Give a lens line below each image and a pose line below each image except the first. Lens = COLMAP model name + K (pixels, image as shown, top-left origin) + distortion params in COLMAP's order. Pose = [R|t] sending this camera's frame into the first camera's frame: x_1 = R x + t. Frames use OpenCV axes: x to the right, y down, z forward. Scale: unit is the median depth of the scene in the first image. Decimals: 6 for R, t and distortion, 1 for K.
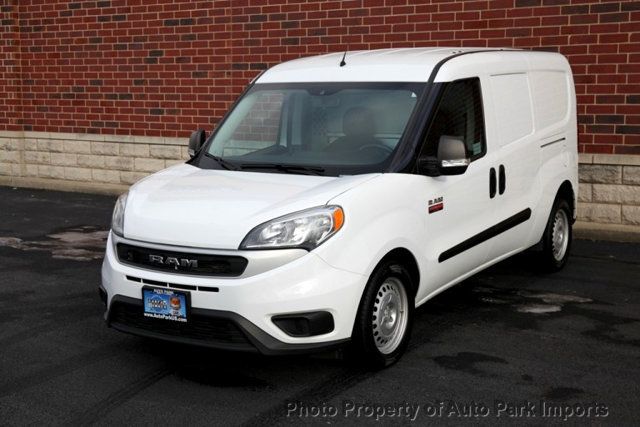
lens RADIAL K [[940.4, 0, 320.0], [0, 940.4, 213.5], [0, 0, 1]] dist [0.088309, 0.053254]
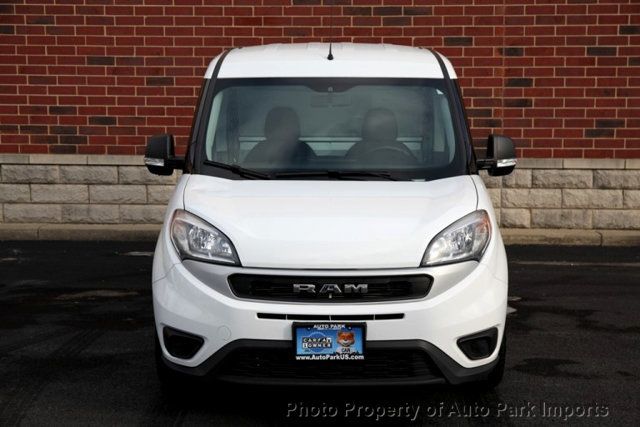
lens RADIAL K [[1032.1, 0, 320.0], [0, 1032.1, 213.5], [0, 0, 1]] dist [0.034094, 0.056562]
pose [[0.852478, -0.053016, 0.520068, -0.609146], [0.063096, 0.998006, -0.001687, -0.013731], [-0.518941, 0.034253, 0.854123, 0.223093]]
